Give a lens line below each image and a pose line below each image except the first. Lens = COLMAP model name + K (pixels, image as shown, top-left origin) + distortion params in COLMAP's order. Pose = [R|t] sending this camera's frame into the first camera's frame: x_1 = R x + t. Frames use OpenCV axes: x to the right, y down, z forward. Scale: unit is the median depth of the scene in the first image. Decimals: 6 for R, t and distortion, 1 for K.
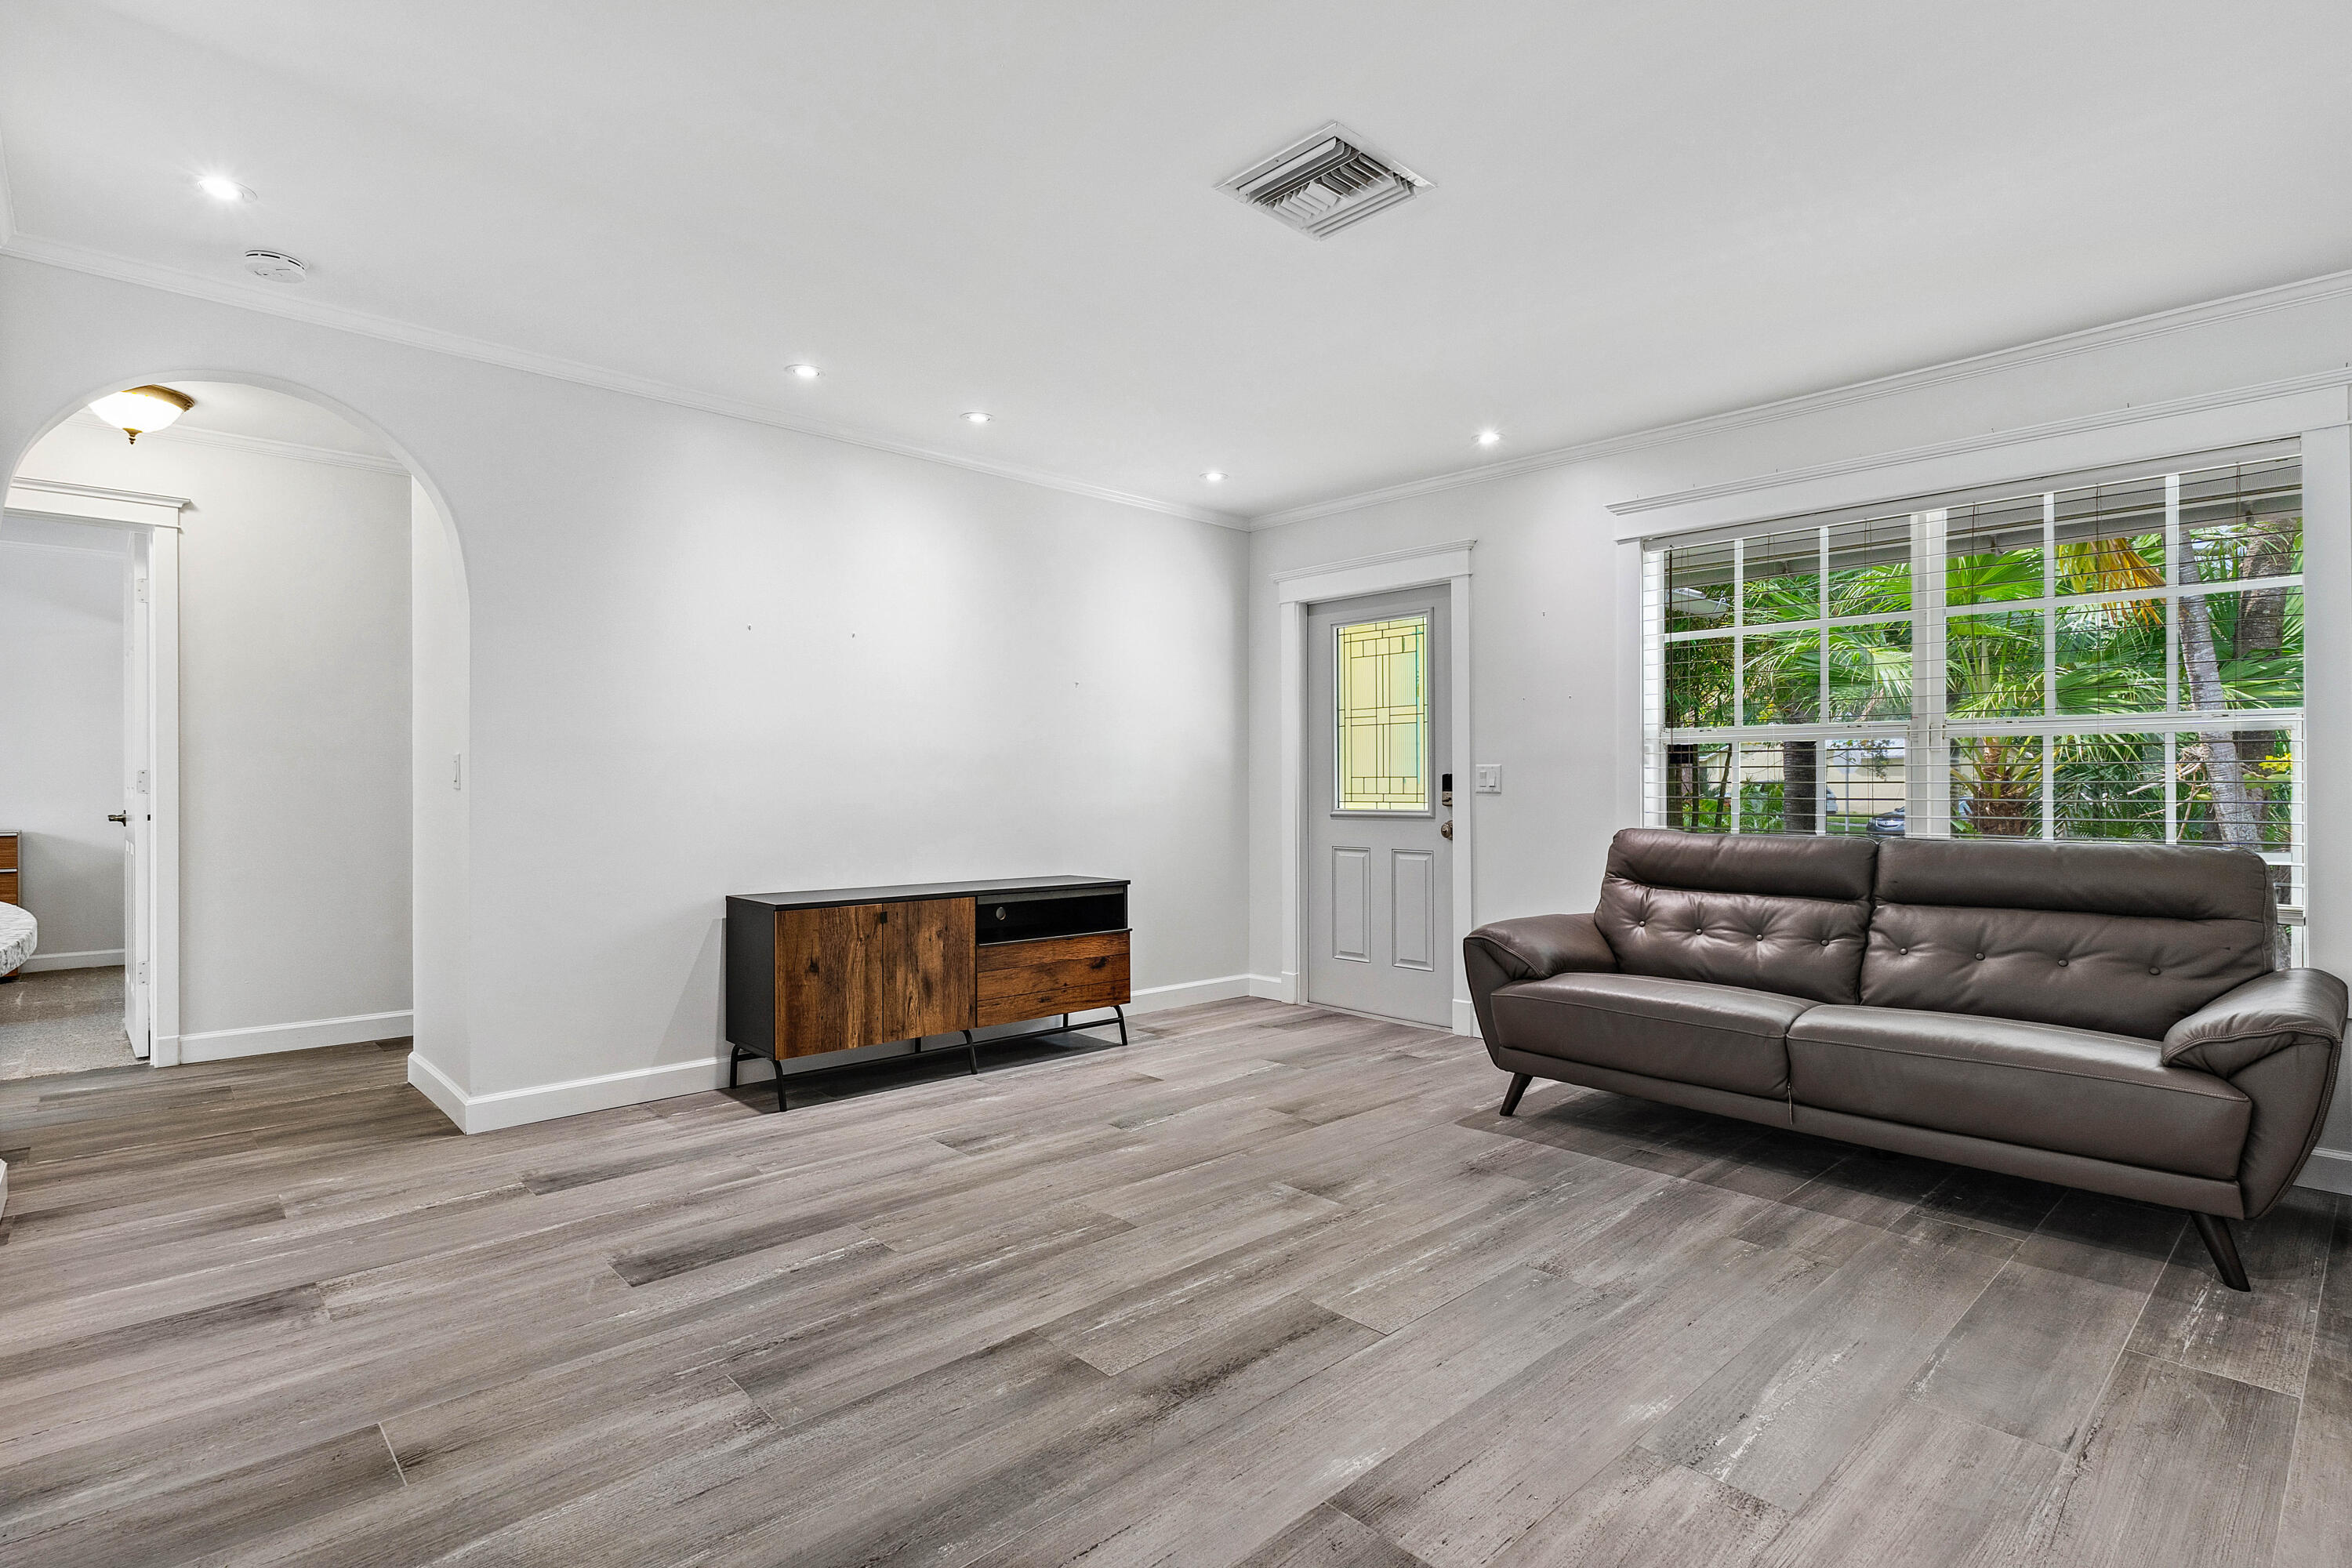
lens RADIAL K [[1173.3, 0, 1176.0], [0, 1173.3, 784.0], [0, 0, 1]] dist [-0.004767, -0.000074]
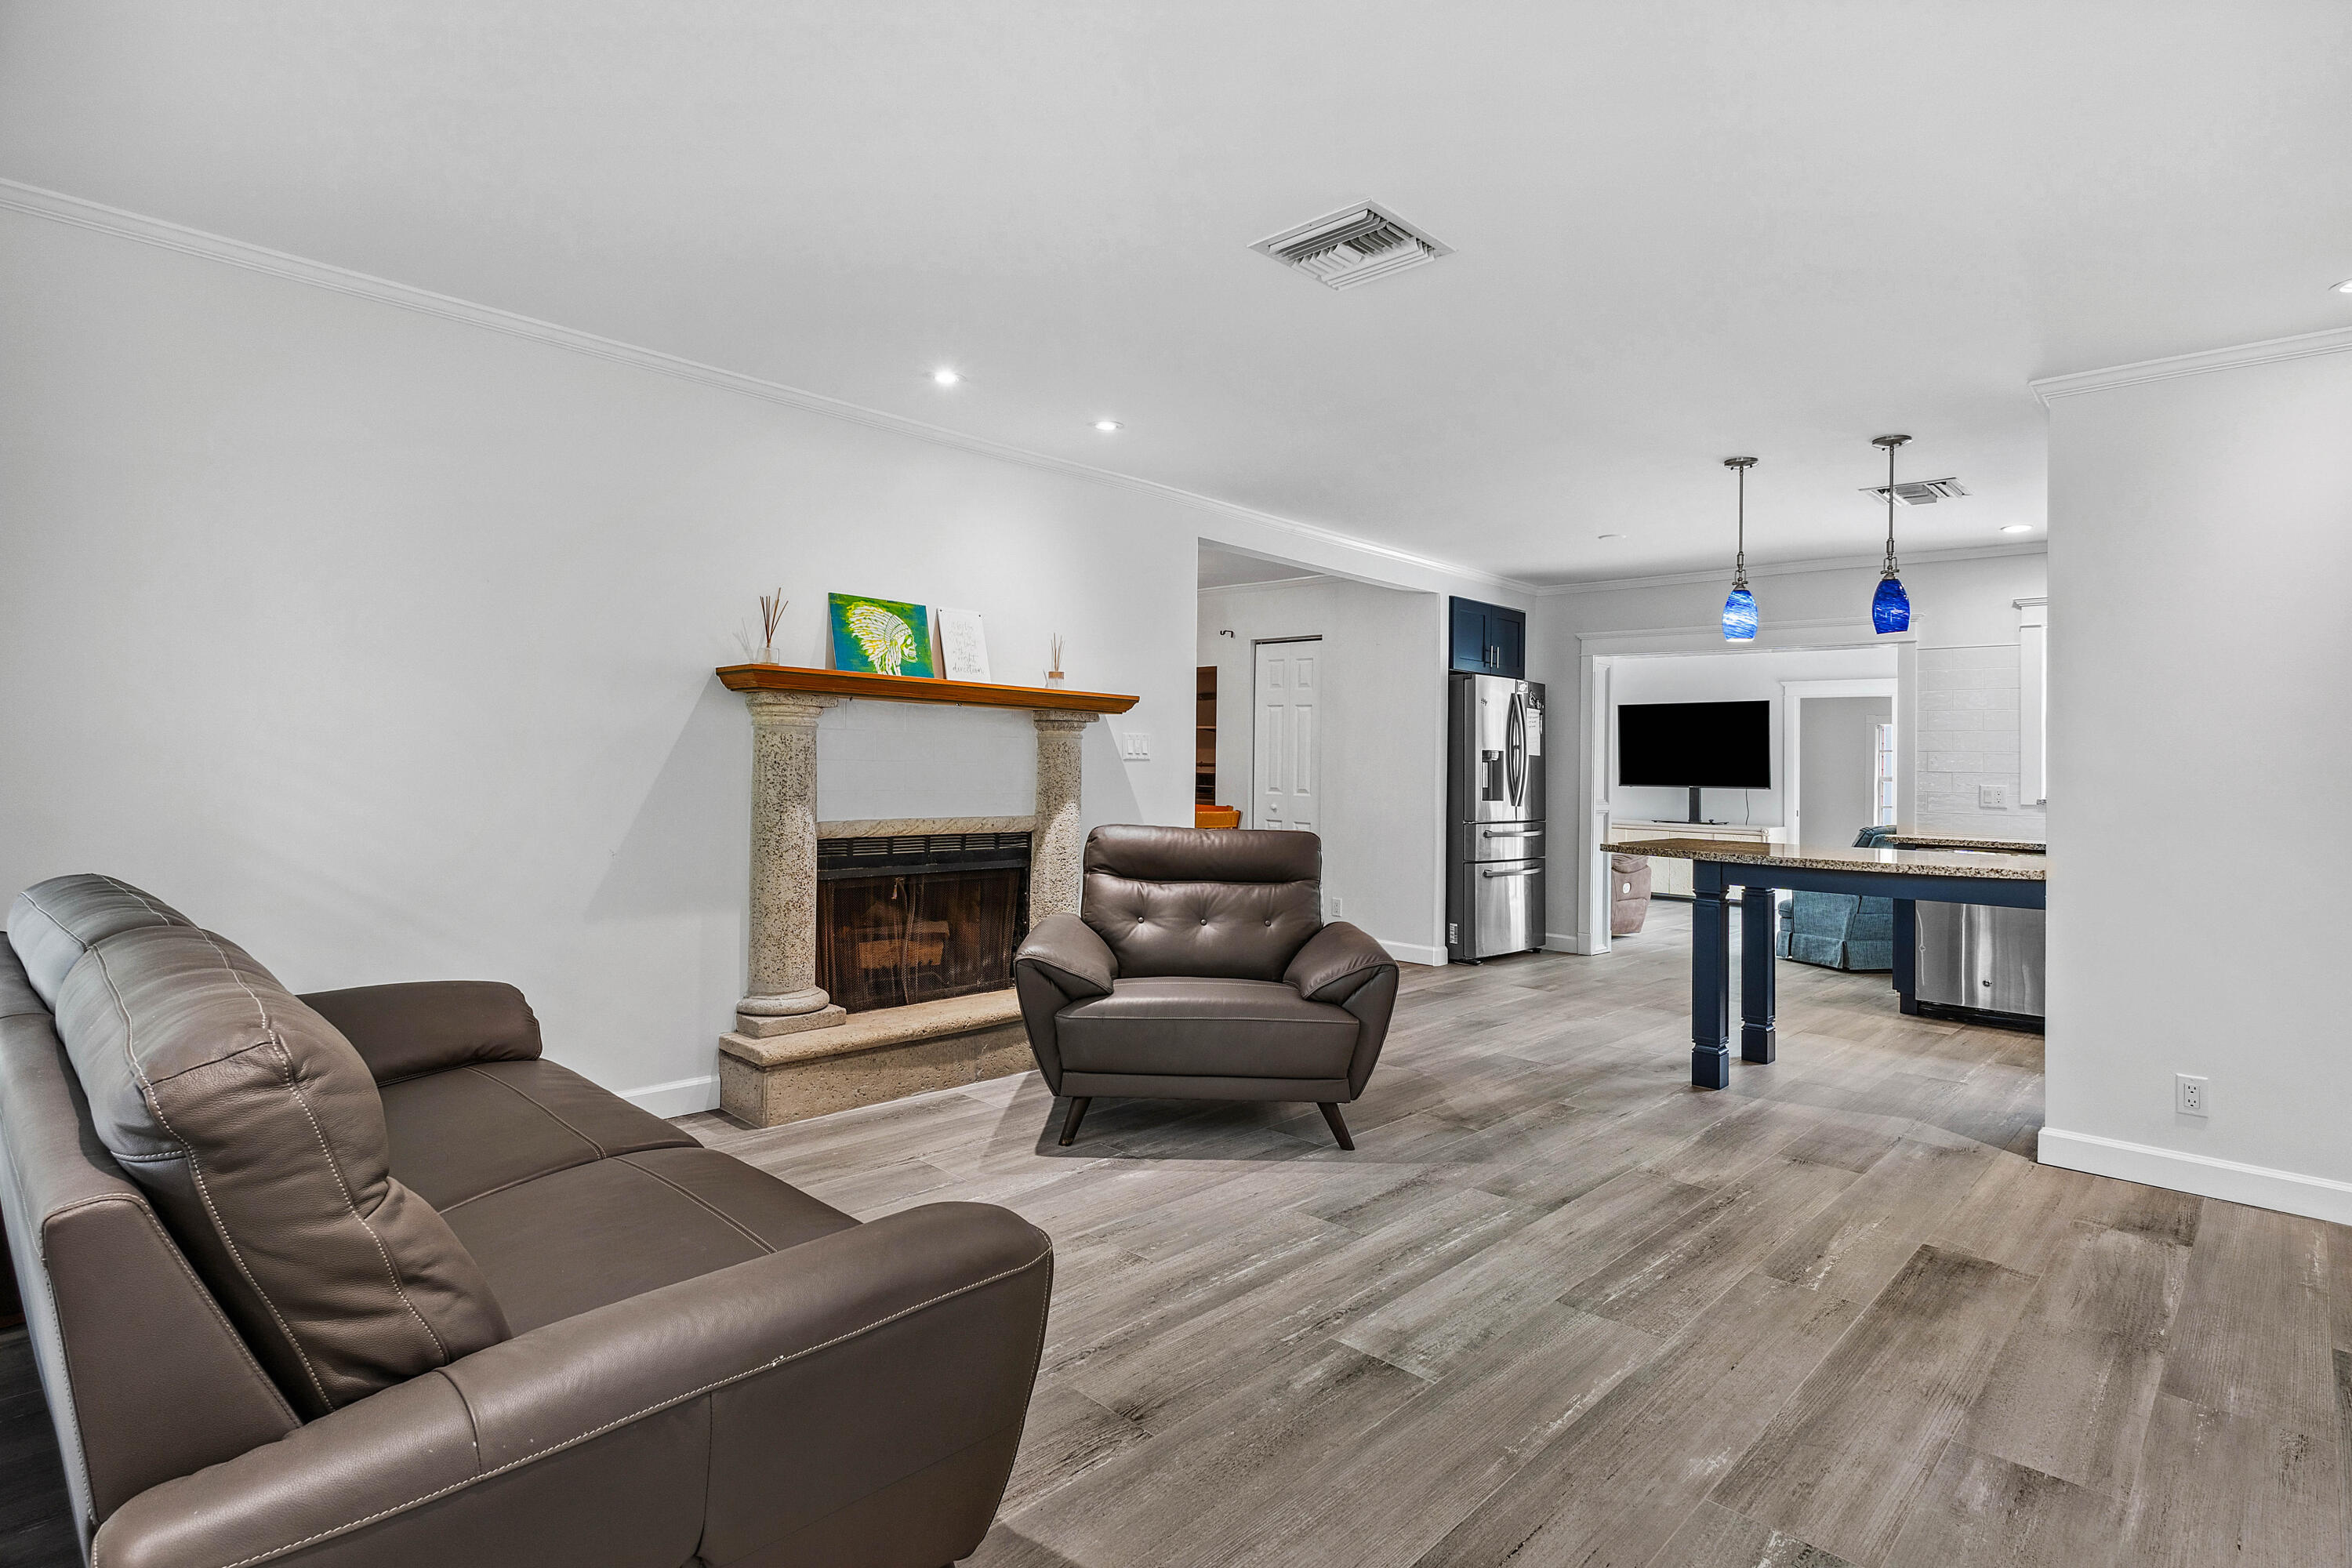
lens RADIAL K [[1173.3, 0, 1176.0], [0, 1173.3, 784.0], [0, 0, 1]] dist [-0.004767, -0.000074]
pose [[-0.998437, -0.024160, -0.050393, 0.341710], [-0.024972, 0.999567, 0.015549, -0.031190], [0.049995, 0.016783, -0.998608, 2.036068]]
